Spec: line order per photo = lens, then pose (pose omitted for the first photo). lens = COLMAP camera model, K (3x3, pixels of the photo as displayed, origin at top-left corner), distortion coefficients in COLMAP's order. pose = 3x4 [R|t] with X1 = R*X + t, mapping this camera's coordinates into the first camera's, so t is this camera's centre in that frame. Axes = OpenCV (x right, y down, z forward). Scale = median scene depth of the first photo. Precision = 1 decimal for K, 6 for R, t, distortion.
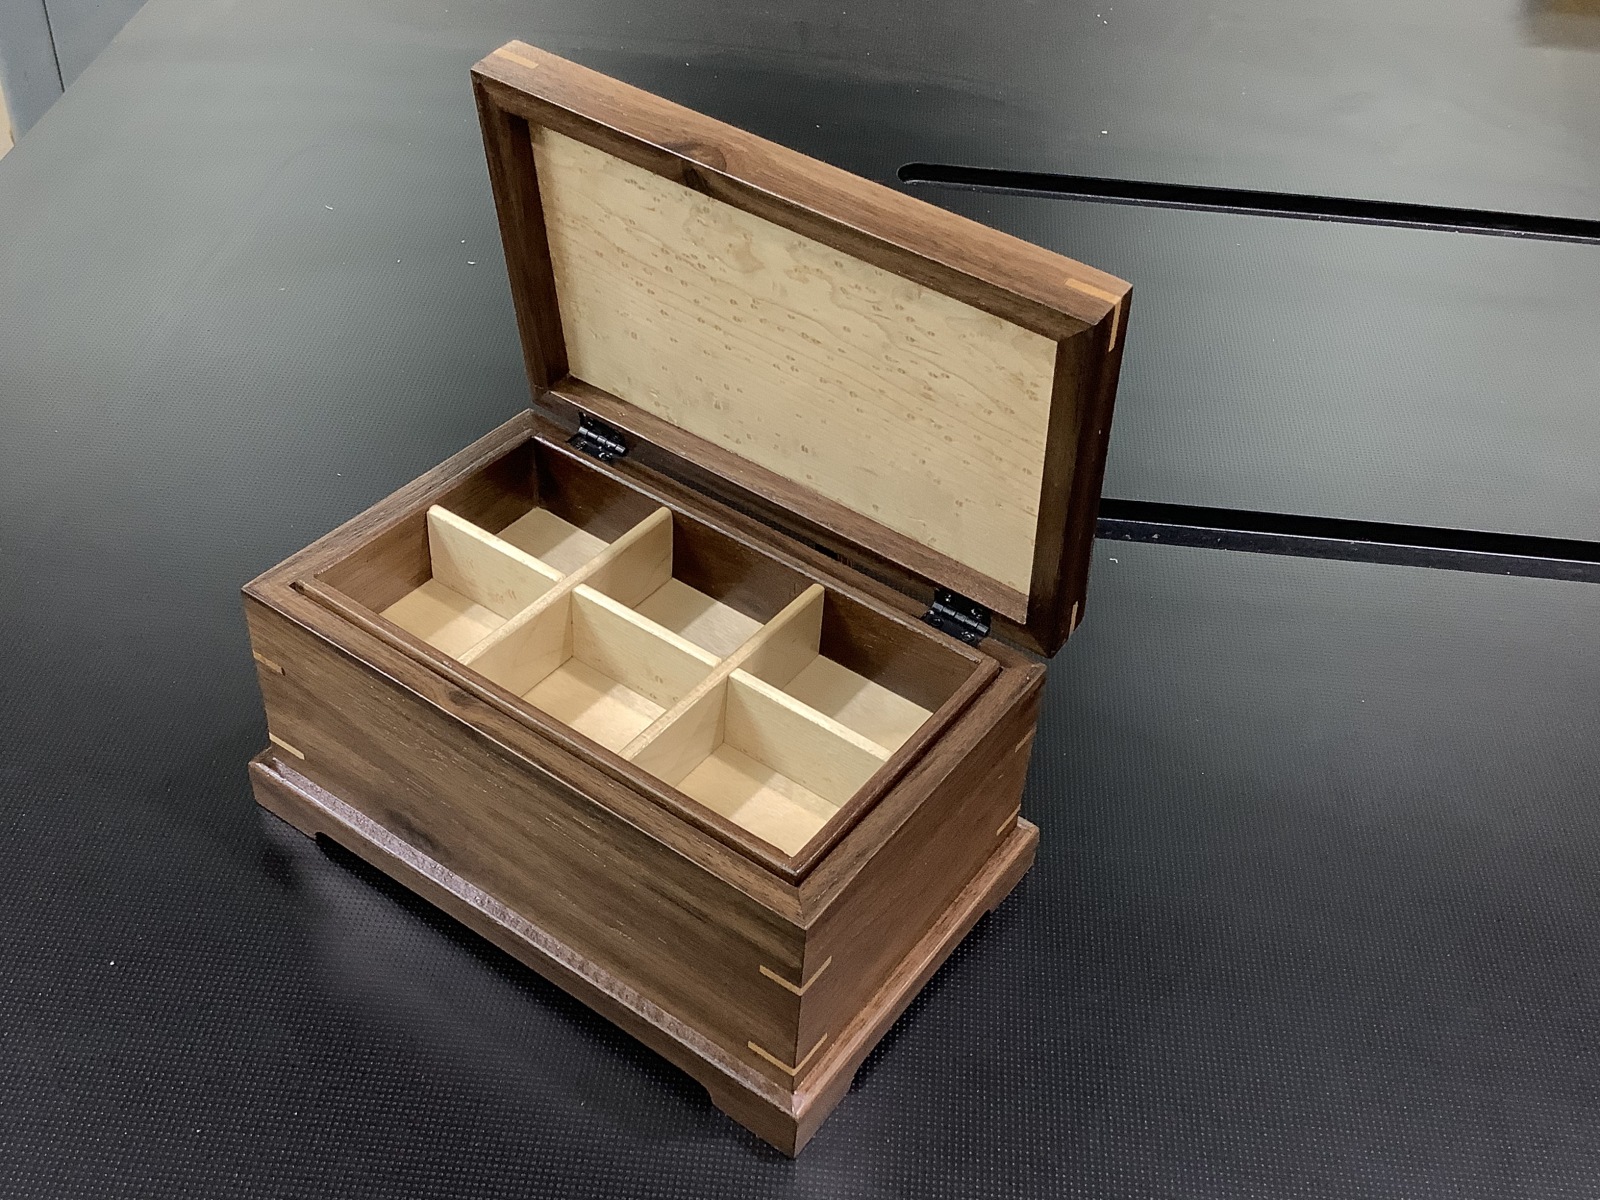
lens RADIAL K [[1746.5, 0, 794.8], [0, 1746.5, 591.7], [0, 0, 1]] dist [0.102645, 0.001529]
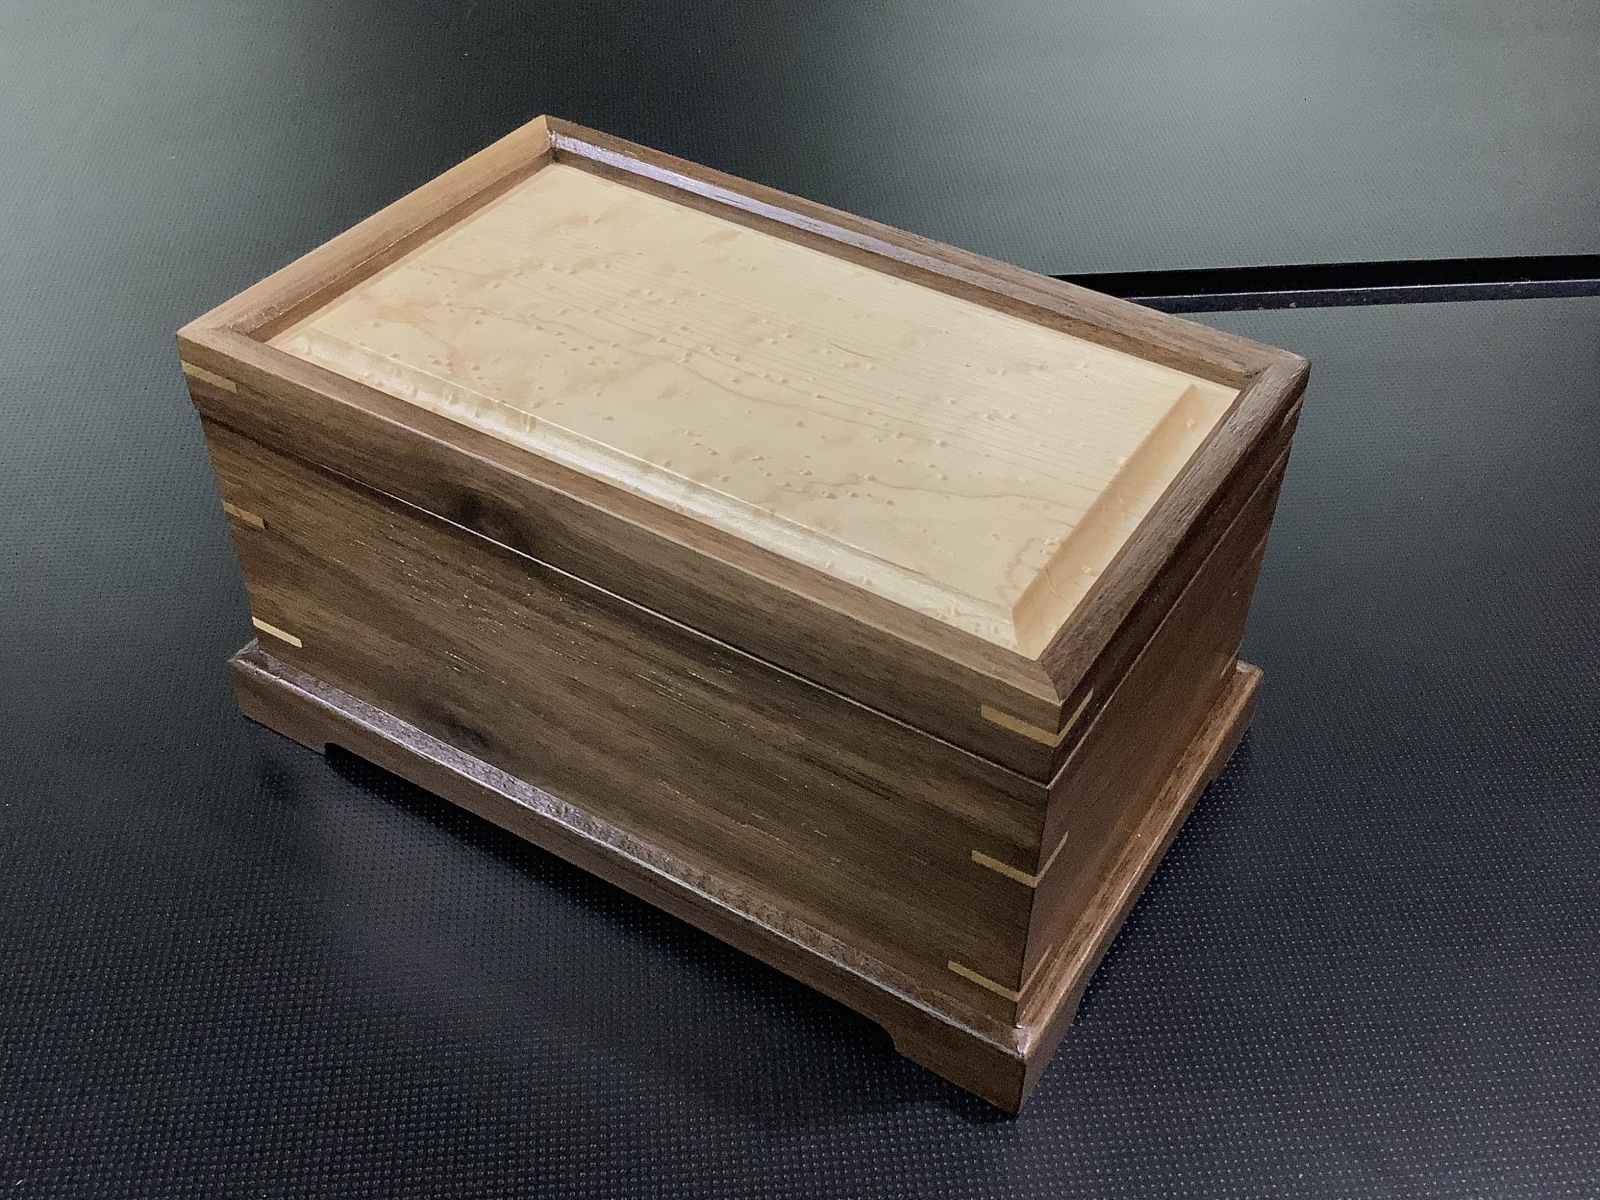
lens RADIAL K [[1727.2, 0, 800.0], [0, 1727.2, 600.0], [0, 0, 1]] dist [0.109942, 0.000896]
pose [[0.996996, -0.071403, 0.030005, -0.093251], [0.070939, 0.997348, 0.016259, 0.084401], [-0.031087, -0.014081, 0.999417, 0.264817]]
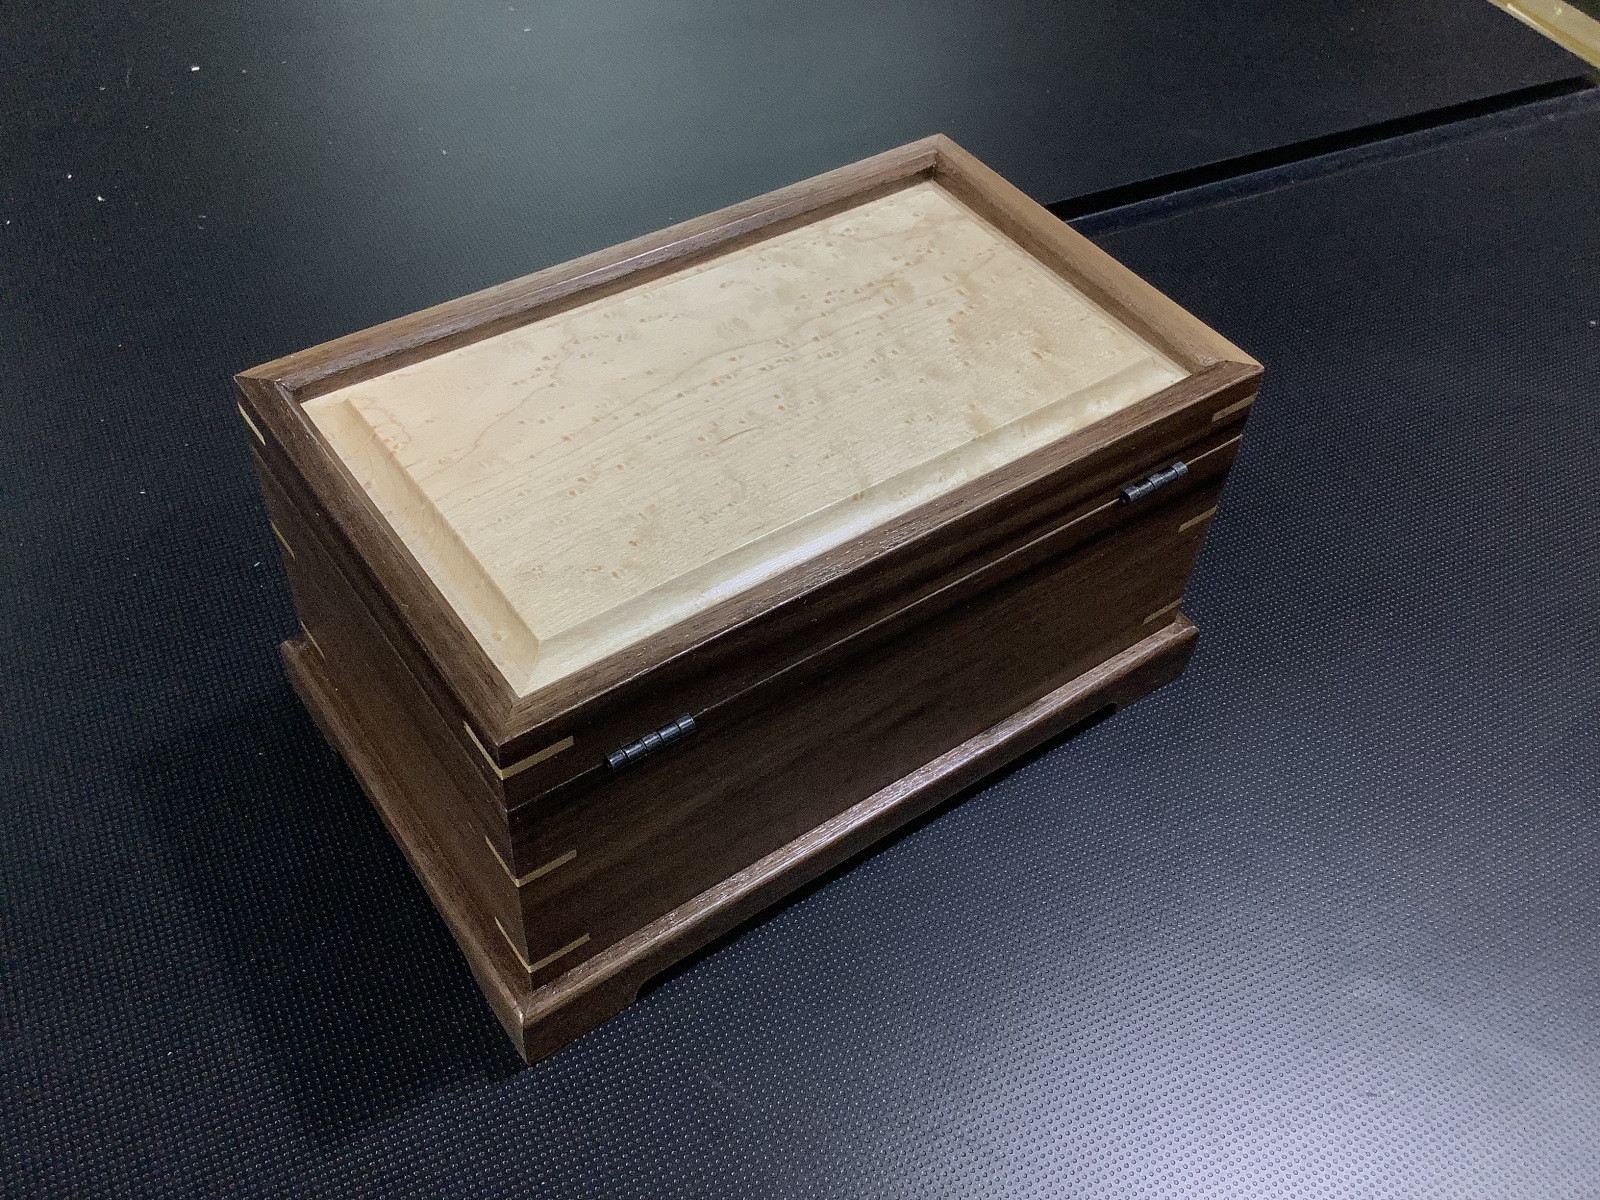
lens RADIAL K [[1456.1, 0, 791.7], [0, 1456.1, 598.9], [0, 0, 1]] dist [0.103060, -0.003327]
pose [[-0.311698, 0.647770, -0.695153, 0.435898], [-0.678936, 0.359994, 0.639882, -0.402106], [0.664748, 0.671415, 0.327586, 0.846225]]
